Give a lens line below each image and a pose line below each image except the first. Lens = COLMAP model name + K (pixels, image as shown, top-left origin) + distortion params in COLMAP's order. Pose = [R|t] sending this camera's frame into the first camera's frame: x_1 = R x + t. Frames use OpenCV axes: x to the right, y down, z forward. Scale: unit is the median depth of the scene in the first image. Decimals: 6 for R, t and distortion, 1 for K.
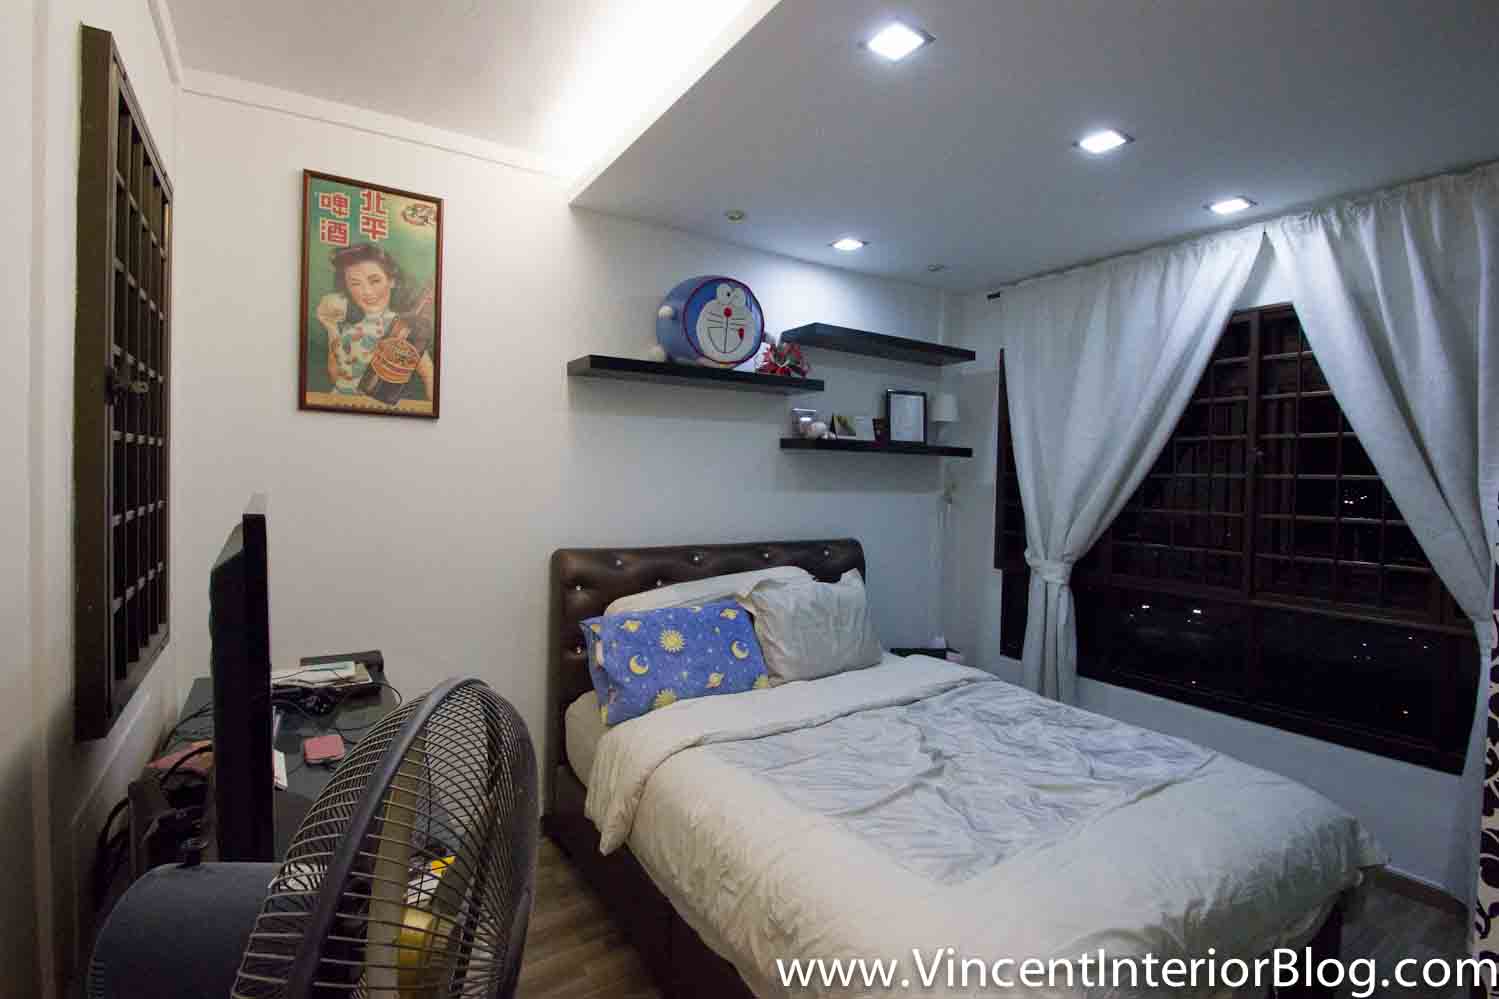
lens RADIAL K [[693.8, 0, 749.8], [0, 693.8, 489.9], [0, 0, 1]] dist [0.005061, -0.012854]
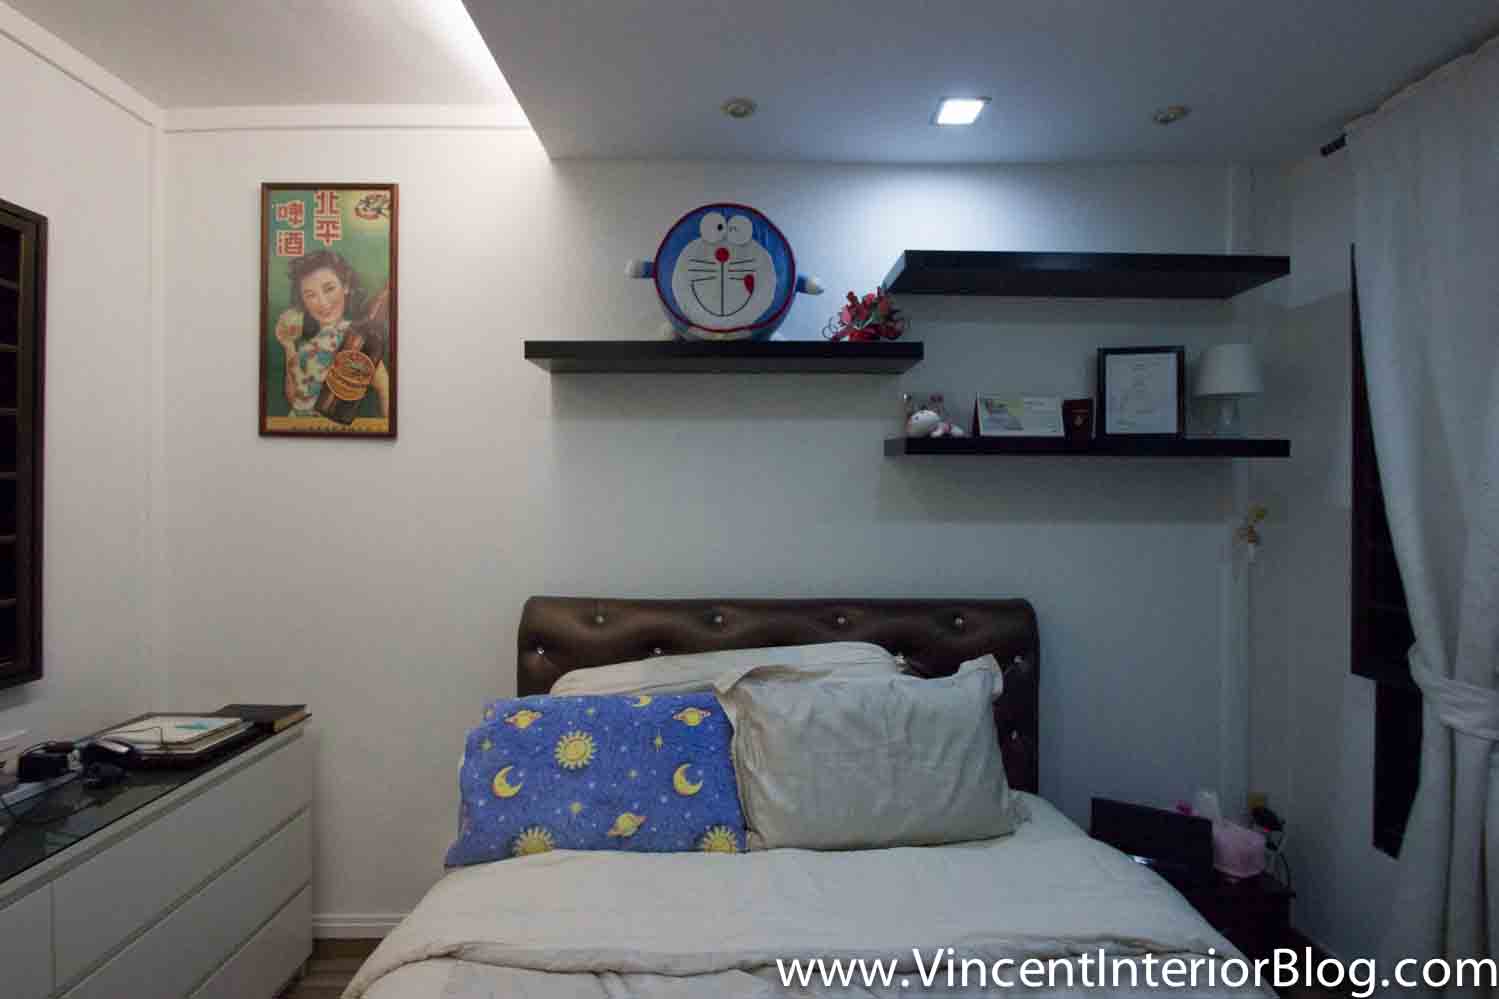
lens RADIAL K [[693.8, 0, 749.8], [0, 693.8, 489.9], [0, 0, 1]] dist [0.005061, -0.012854]
pose [[0.847469, -0.017250, -0.530564, 0.380180], [0.002907, 0.999608, -0.027857, -0.013009], [0.530836, 0.022066, 0.847187, 0.509154]]
